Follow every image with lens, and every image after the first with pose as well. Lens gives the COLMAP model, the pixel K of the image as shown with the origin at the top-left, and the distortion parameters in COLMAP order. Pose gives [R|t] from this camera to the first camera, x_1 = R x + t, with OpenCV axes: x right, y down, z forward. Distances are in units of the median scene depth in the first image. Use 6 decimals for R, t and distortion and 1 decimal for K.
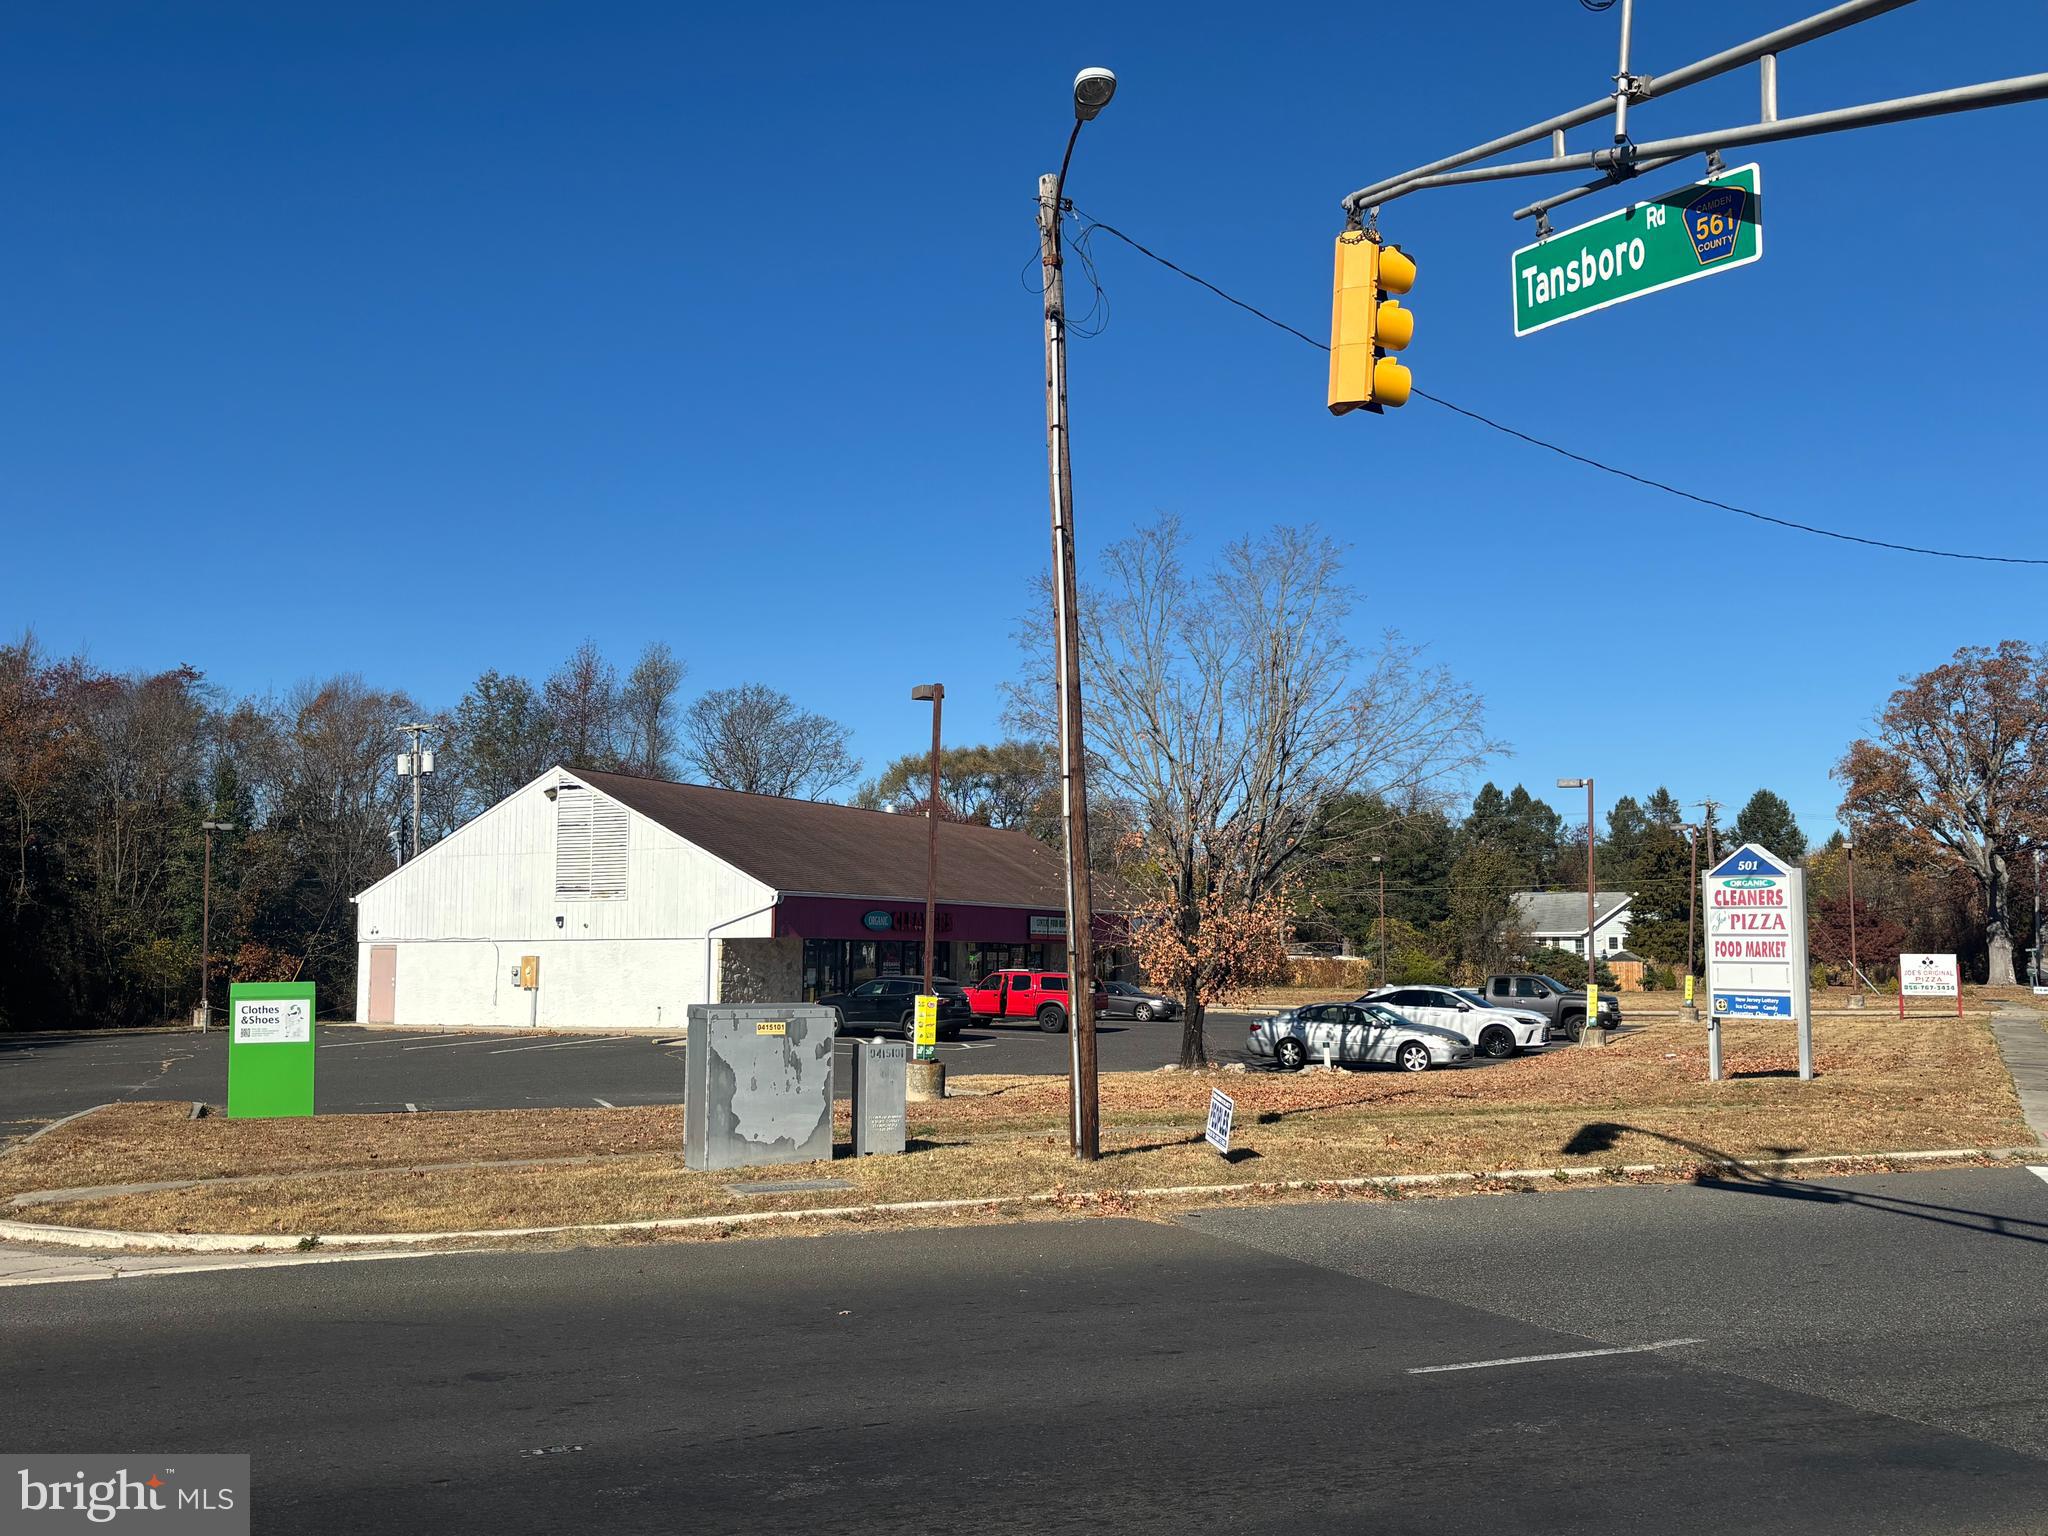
lens RADIAL K [[1942.9, 0, 1024.0], [0, 1942.9, 768.0], [0, 0, 1]] dist [0.127349, -0.341643]
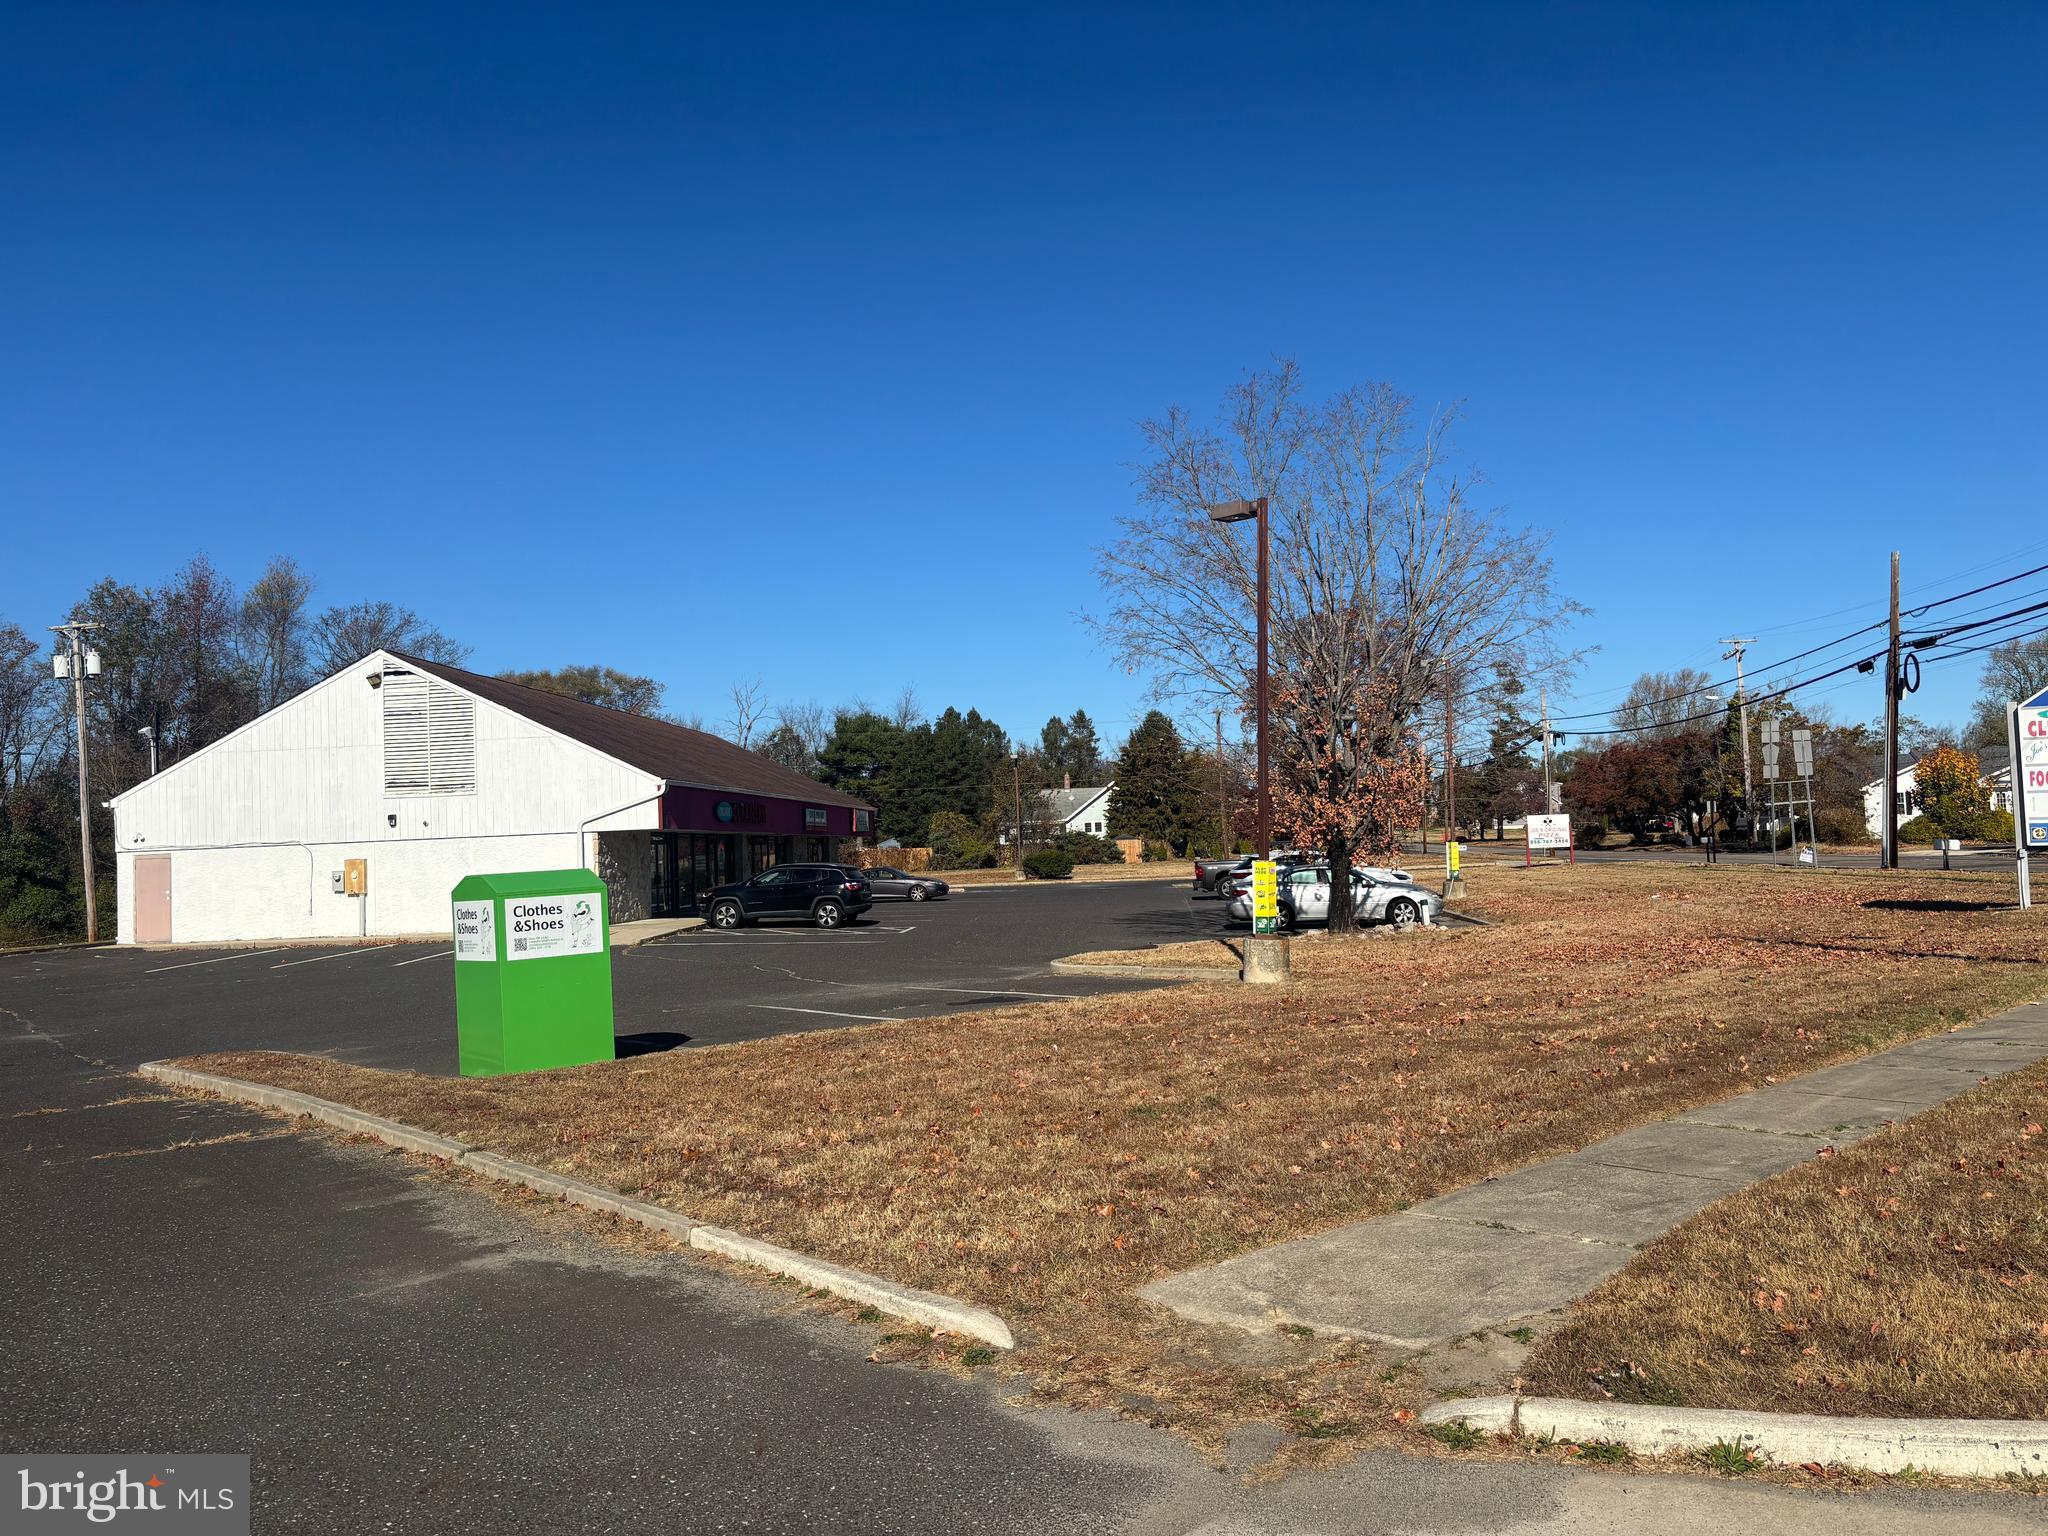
lens RADIAL K [[1527.0, 0, 1017.2], [0, 1527.0, 770.9], [0, 0, 1]] dist [0.068832, -0.094936]
pose [[0.935144, -0.018934, 0.353762, -0.217429], [0.004607, 0.999136, 0.041297, 0.027116], [-0.354239, -0.036989, 0.934423, 0.226036]]
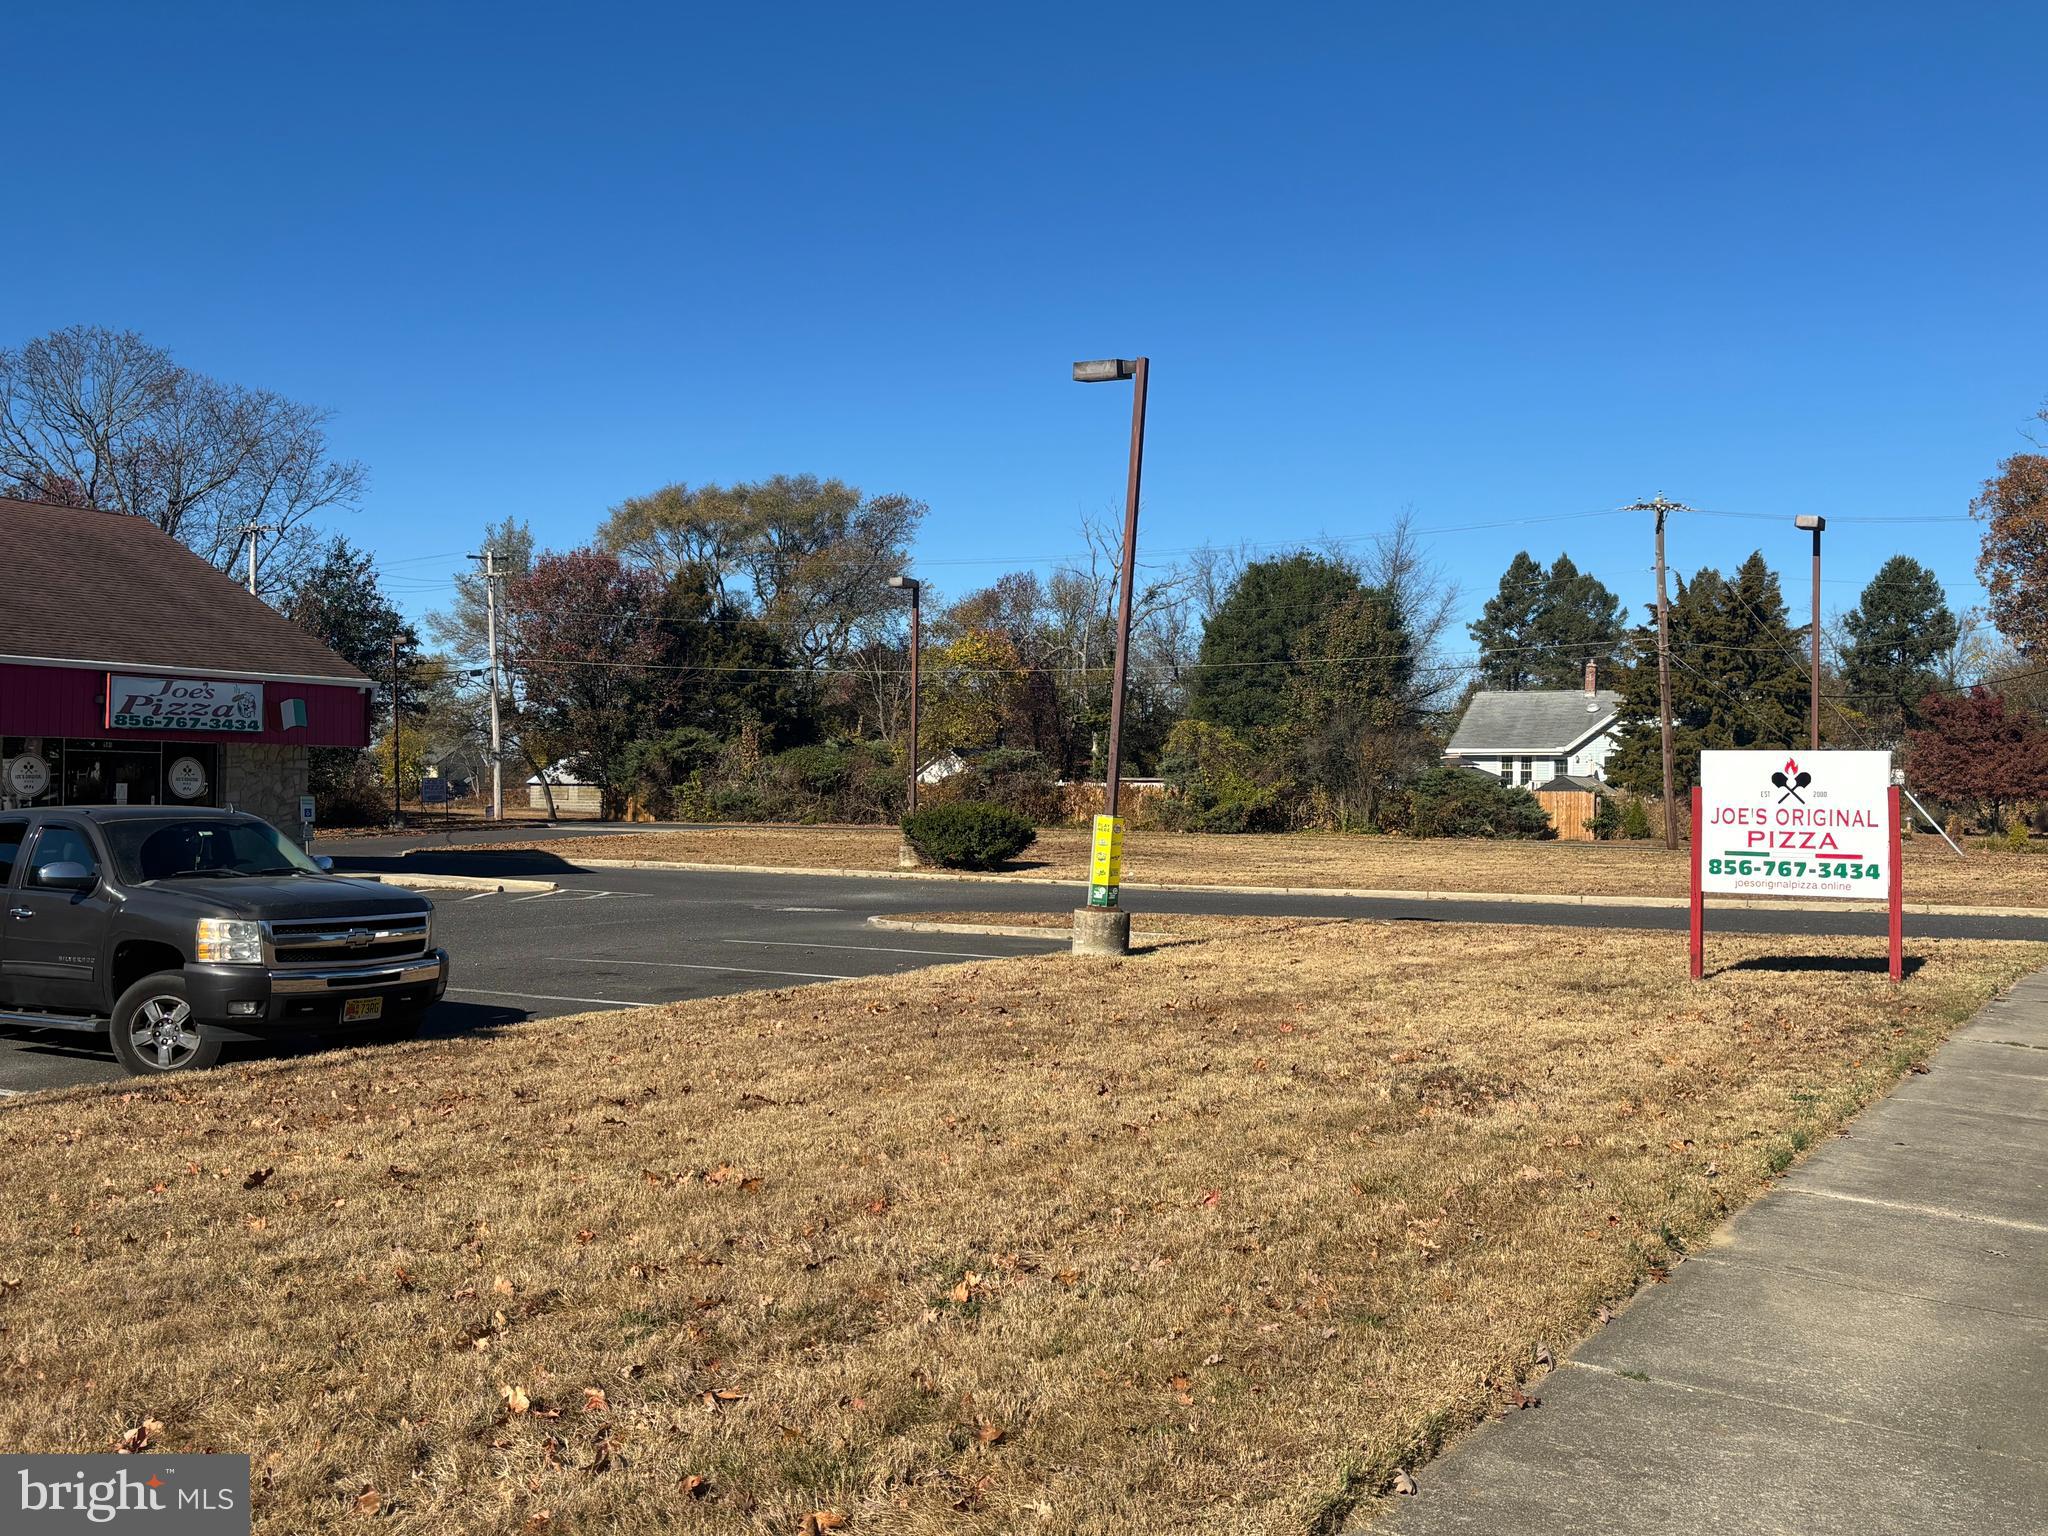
lens RADIAL K [[1942.9, 0, 1024.0], [0, 1942.9, 768.0], [0, 0, 1]] dist [0.127349, -0.341643]
pose [[0.994293, 0.009609, -0.106250, 0.415639], [-0.000425, 0.996285, 0.086116, 0.079739], [0.106683, -0.085579, 0.990603, 0.775197]]
